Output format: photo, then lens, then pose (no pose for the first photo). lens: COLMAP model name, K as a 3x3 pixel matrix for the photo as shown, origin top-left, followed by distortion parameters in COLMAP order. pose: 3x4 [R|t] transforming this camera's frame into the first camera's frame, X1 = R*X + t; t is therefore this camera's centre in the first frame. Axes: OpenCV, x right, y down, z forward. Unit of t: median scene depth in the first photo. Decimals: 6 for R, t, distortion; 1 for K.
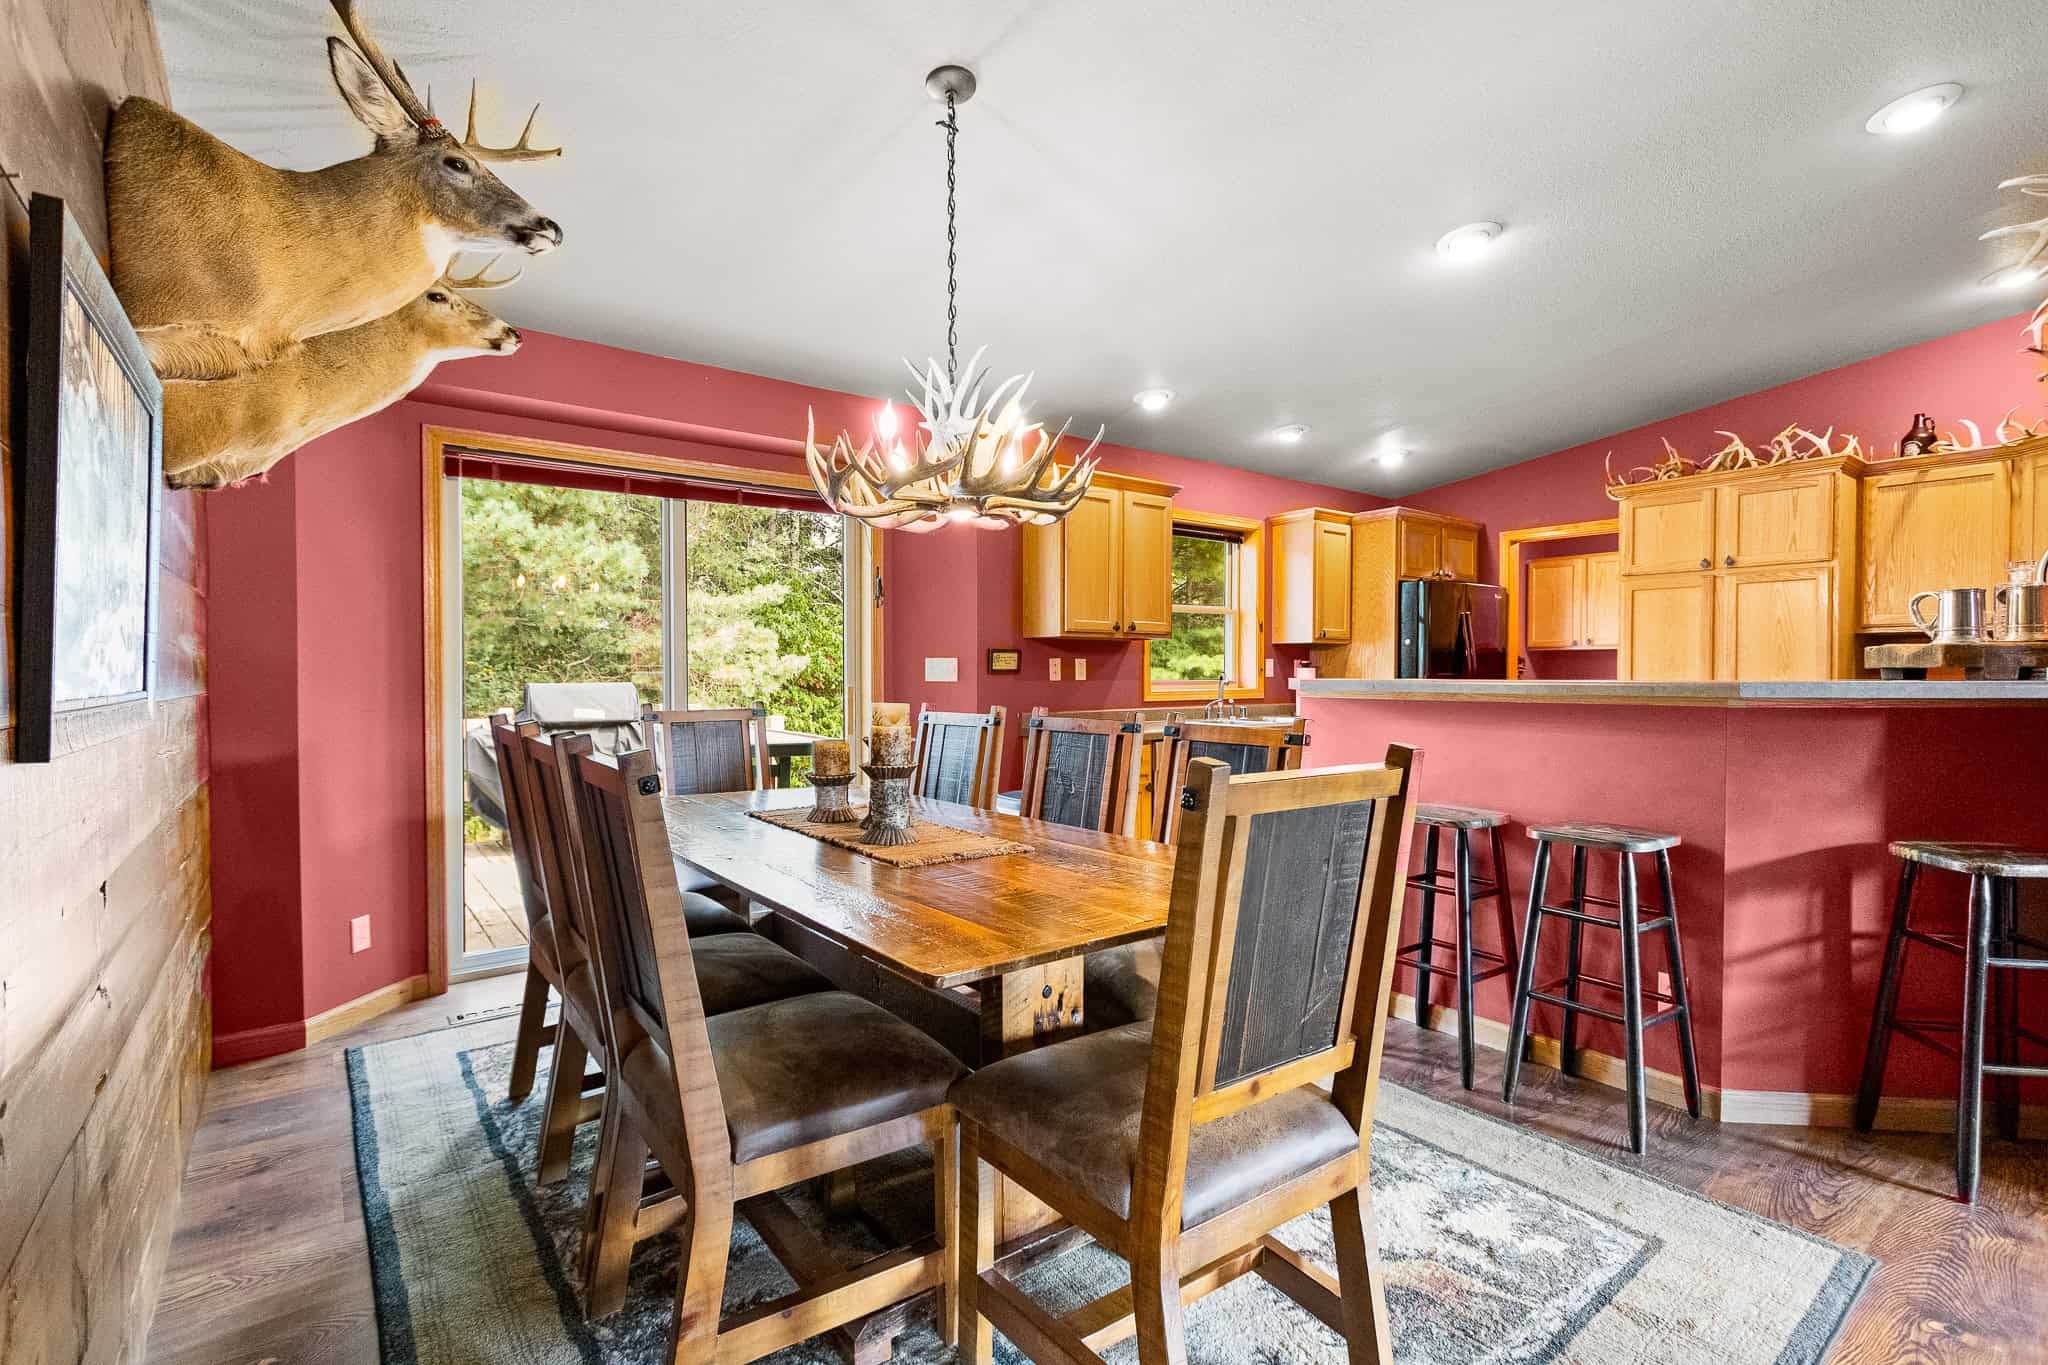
lens RADIAL K [[956.5, 0, 1017.4], [0, 956.5, 684.1], [0, 0, 1]] dist [0.007502, -0.002147]
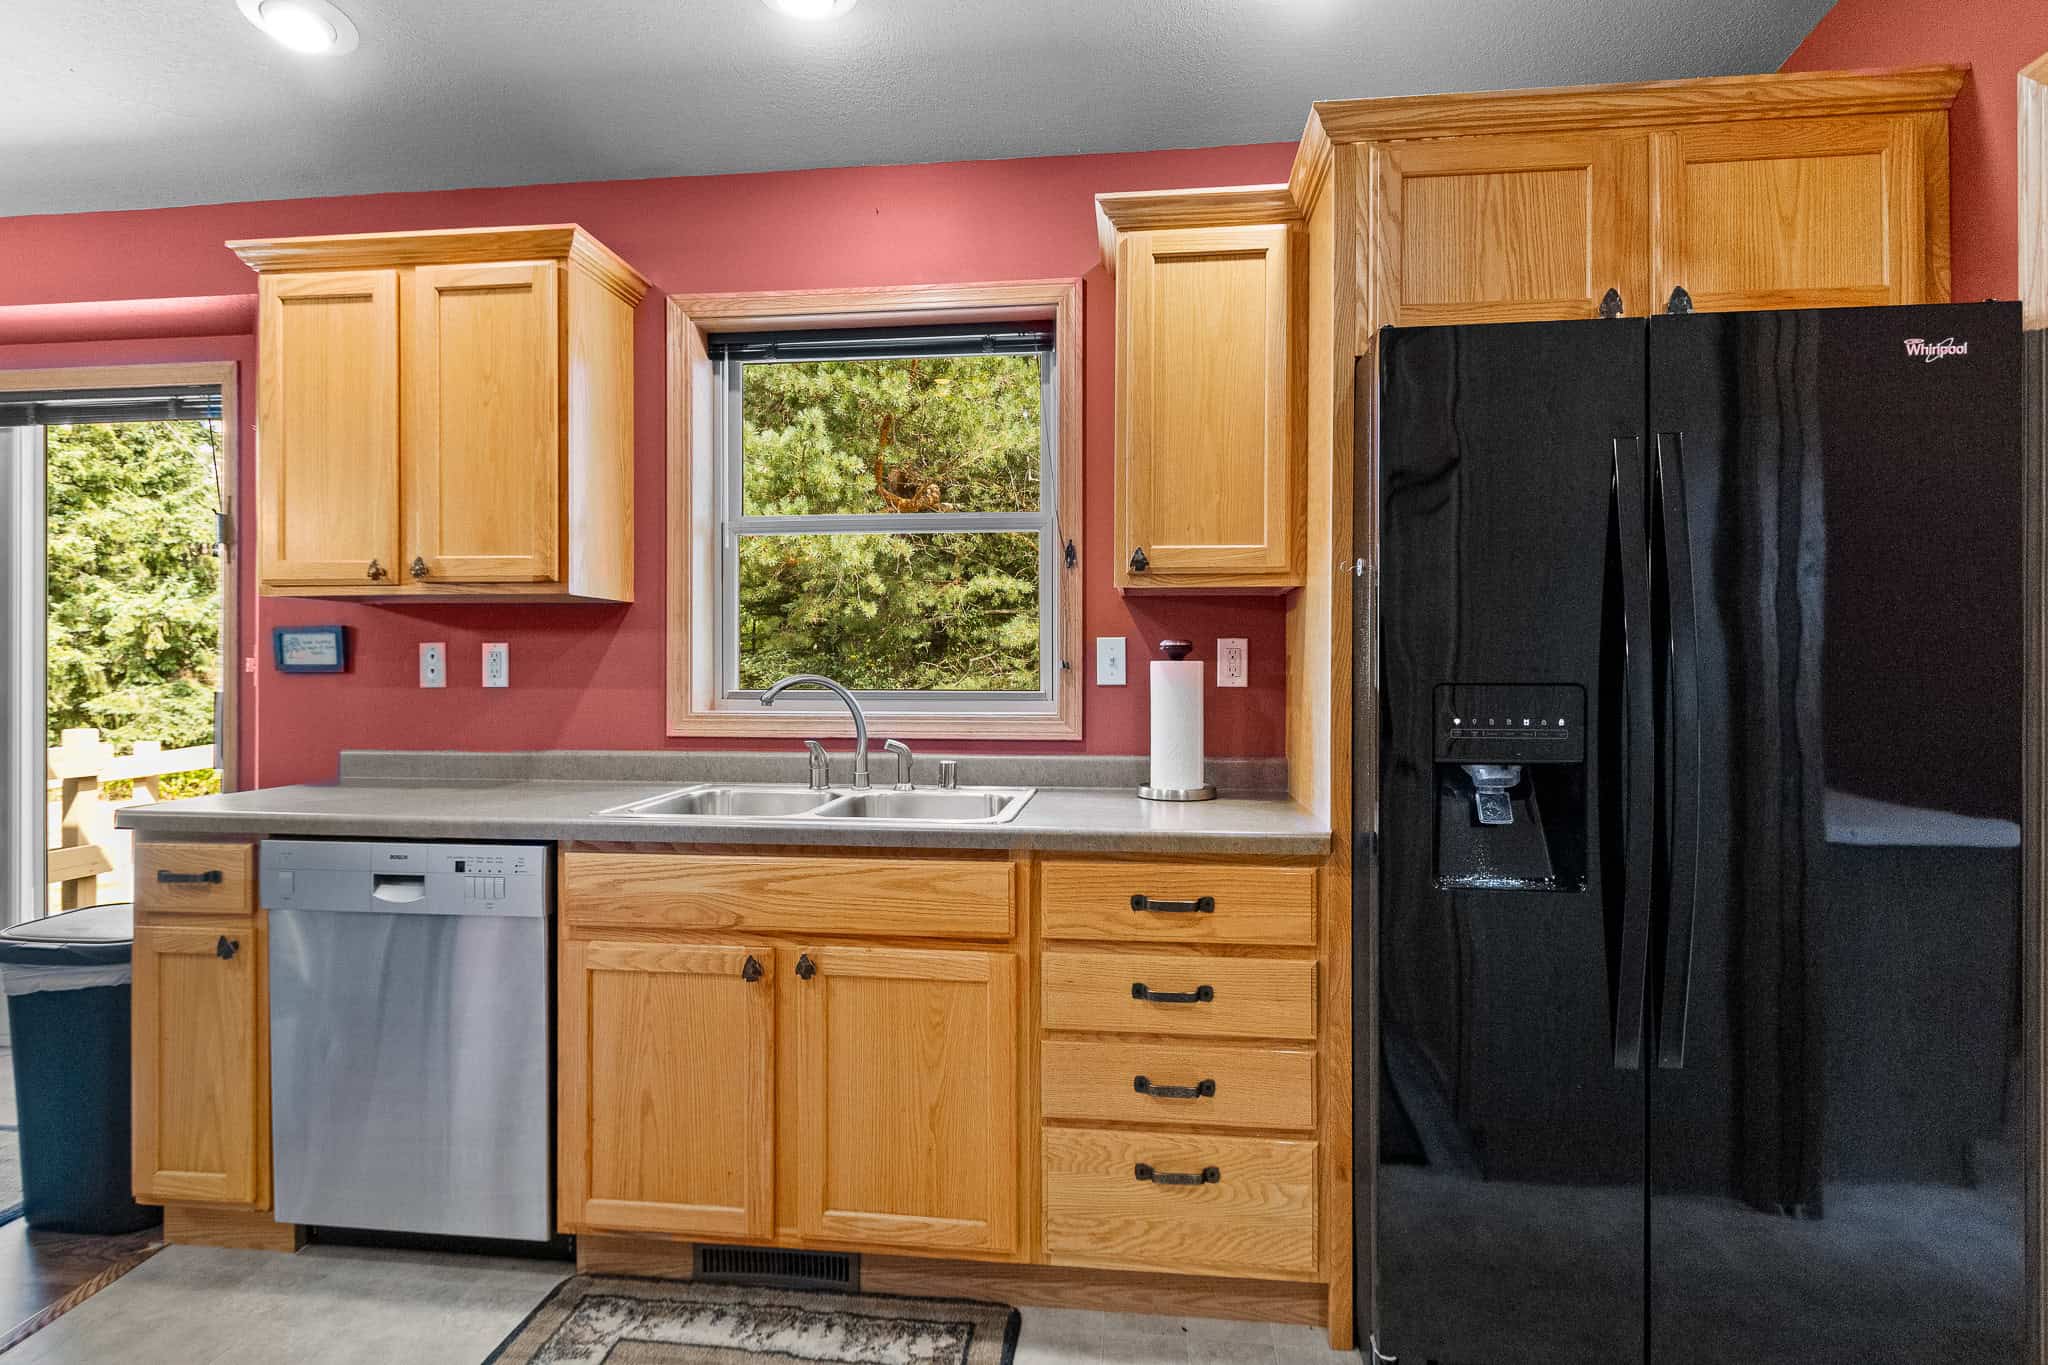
lens RADIAL K [[1044.5, 0, 1023.9], [0, 1044.5, 684.2], [0, 0, 1]] dist [-0.001229, -0.000063]
pose [[0.715179, 0.004992, -0.698923, 0.631435], [-0.013185, 0.999893, -0.006350, -0.005700], [0.698817, 0.013757, 0.715168, 0.810170]]
